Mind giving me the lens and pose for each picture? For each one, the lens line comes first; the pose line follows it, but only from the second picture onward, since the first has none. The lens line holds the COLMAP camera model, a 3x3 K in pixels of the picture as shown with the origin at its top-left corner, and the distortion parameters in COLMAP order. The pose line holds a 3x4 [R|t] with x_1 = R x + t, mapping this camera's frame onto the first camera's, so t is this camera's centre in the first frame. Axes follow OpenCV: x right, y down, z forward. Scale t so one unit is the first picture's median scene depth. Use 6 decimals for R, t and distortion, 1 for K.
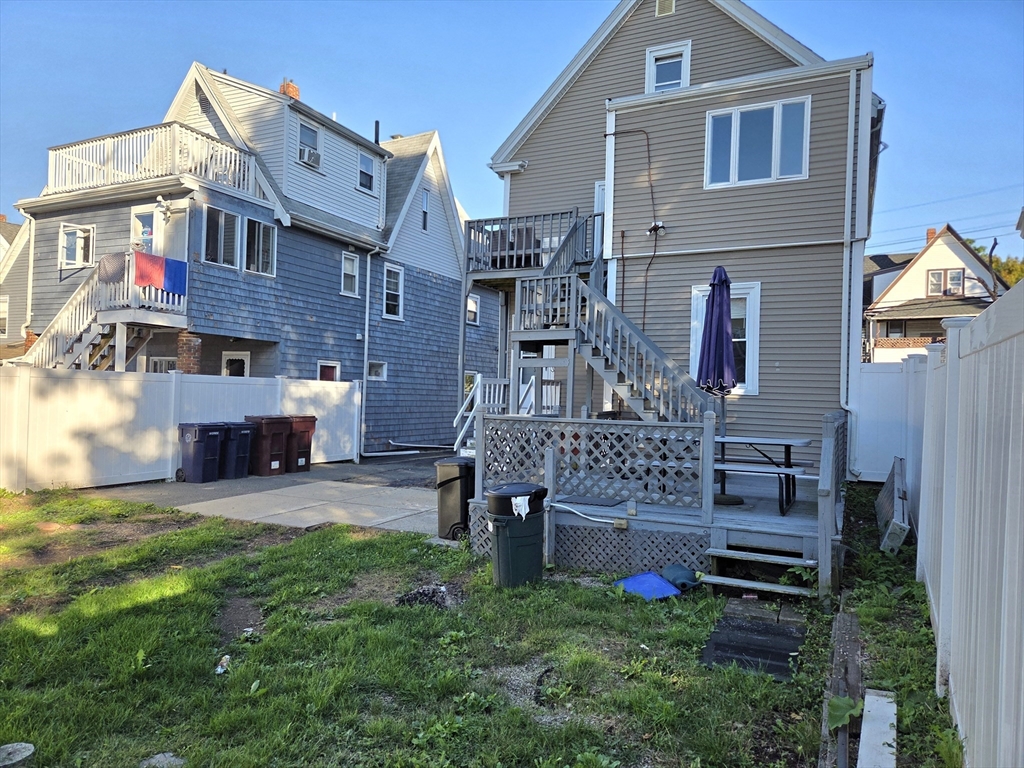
lens RADIAL K [[689.2, 0, 507.7], [0, 689.2, 385.2], [0, 0, 1]] dist [0.051817, -0.033321]
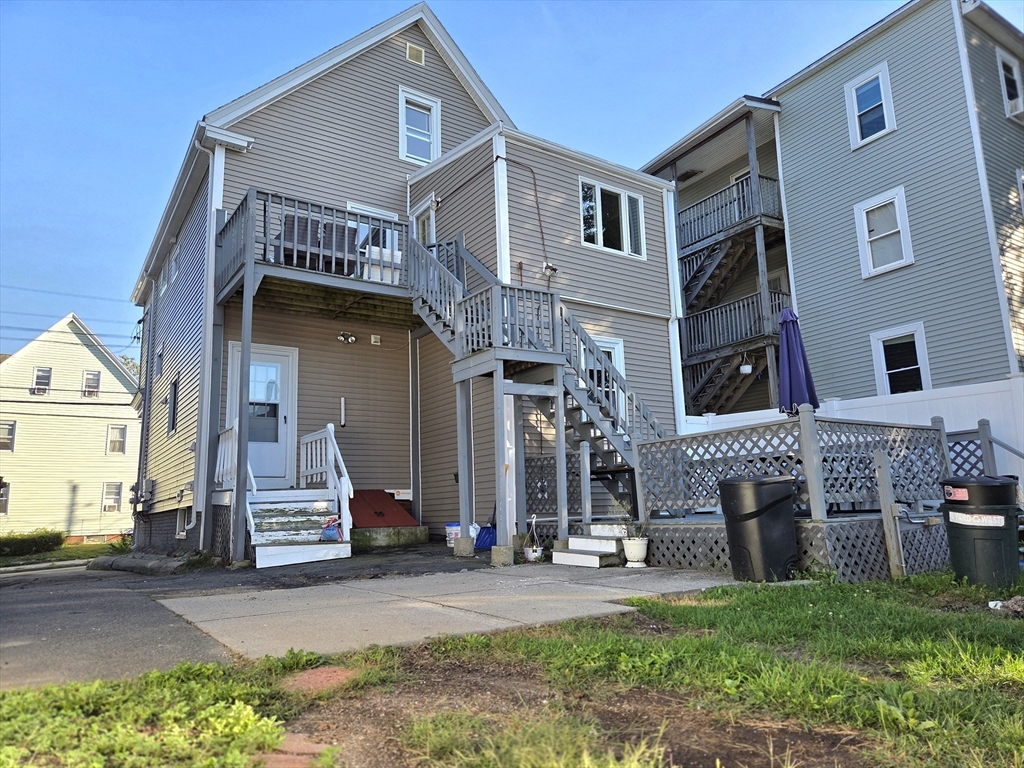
lens RADIAL K [[689.2, 0, 513.5], [0, 689.2, 384.3], [0, 0, 1]] dist [0.051817, -0.033321]
pose [[0.494477, 0.117425, 0.861222, -0.488668], [0.035316, 0.987300, -0.154893, 0.063473], [-0.868473, 0.107006, 0.484050, 0.465374]]
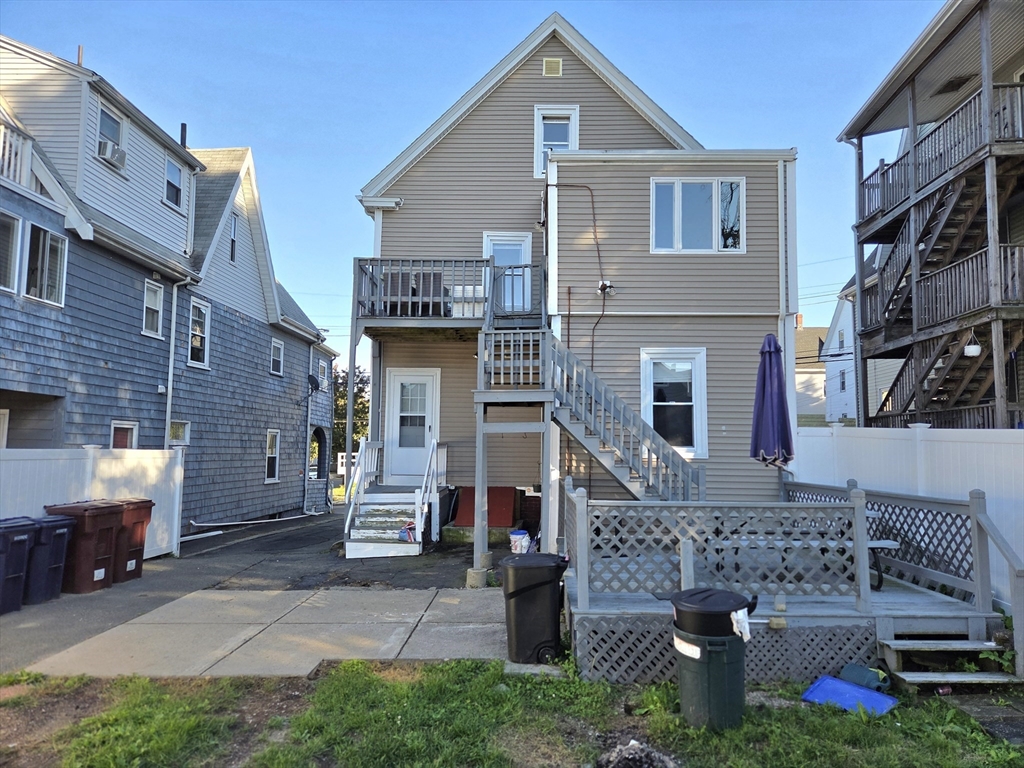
lens RADIAL K [[689.2, 0, 526.3], [0, 689.2, 386.4], [0, 0, 1]] dist [0.051817, -0.033321]
pose [[0.900385, 0.018044, 0.434721, -0.235427], [0.012396, 0.997670, -0.067085, -0.019754], [-0.434918, 0.065791, 0.898063, 0.150442]]
